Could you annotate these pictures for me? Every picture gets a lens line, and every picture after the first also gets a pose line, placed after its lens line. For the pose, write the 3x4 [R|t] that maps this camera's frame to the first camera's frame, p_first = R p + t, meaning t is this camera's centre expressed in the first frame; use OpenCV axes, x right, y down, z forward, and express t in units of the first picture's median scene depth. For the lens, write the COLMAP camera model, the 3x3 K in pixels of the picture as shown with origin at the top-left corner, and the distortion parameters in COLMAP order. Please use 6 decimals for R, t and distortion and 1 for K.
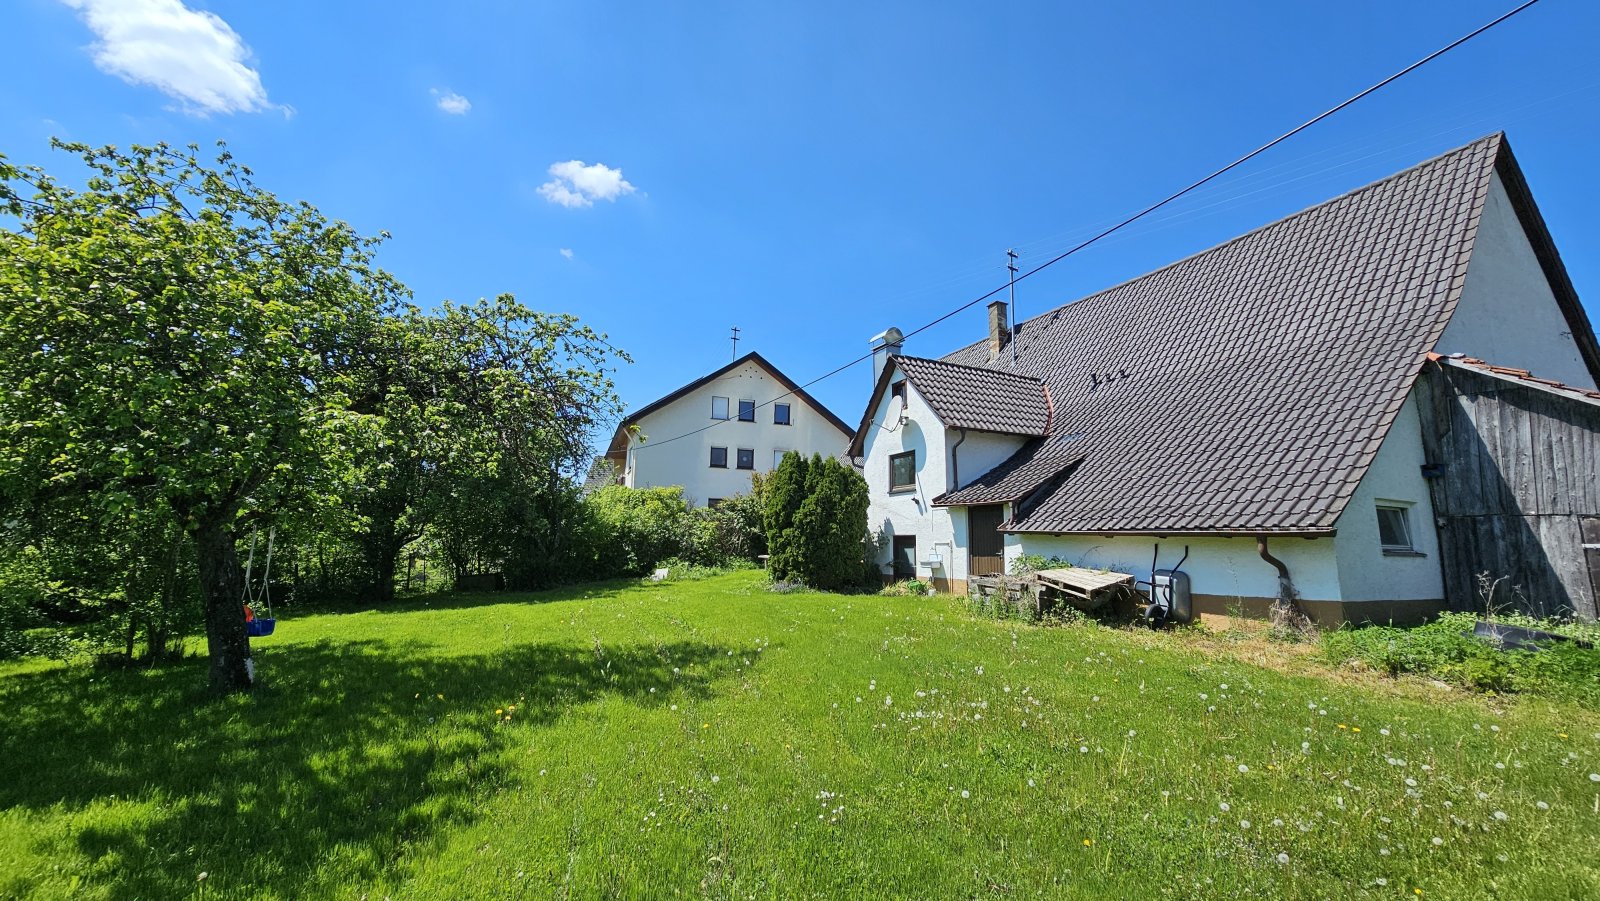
lens RADIAL K [[650.9, 0, 800.0], [0, 650.9, 450.5], [0, 0, 1]] dist [-0.001809, 0.000466]
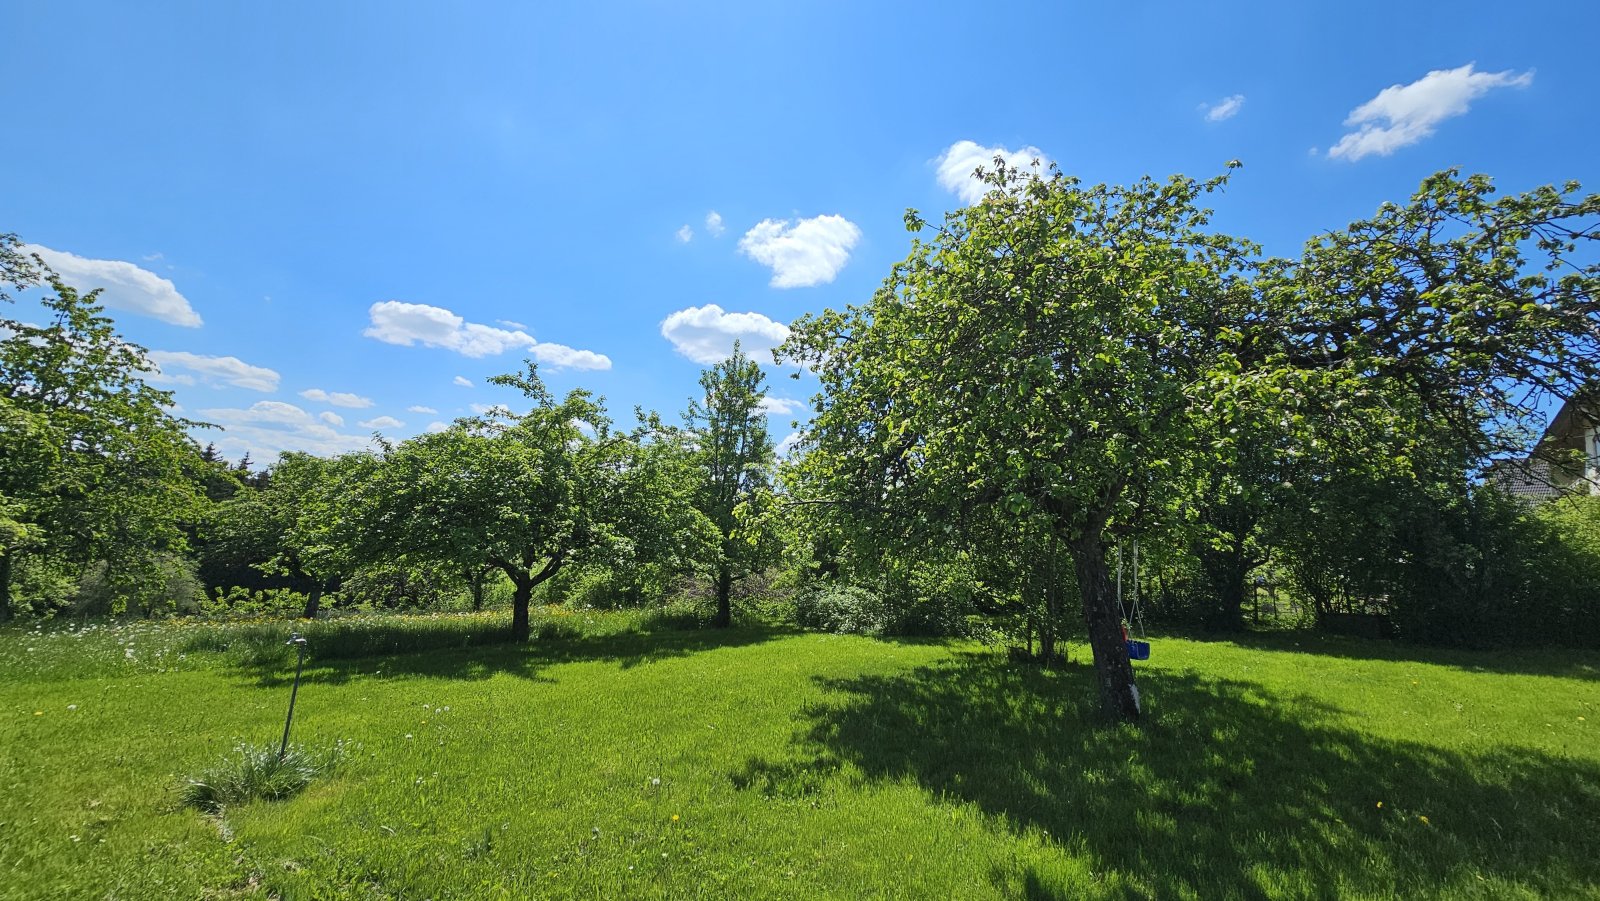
lens RADIAL K [[650.9, 0, 800.0], [0, 650.9, 450.5], [0, 0, 1]] dist [-0.001809, 0.000466]
pose [[0.442639, -0.099512, -0.891161, -0.151911], [0.067158, 0.994711, -0.077717, 0.024008], [0.894181, -0.025448, 0.446981, 0.132801]]
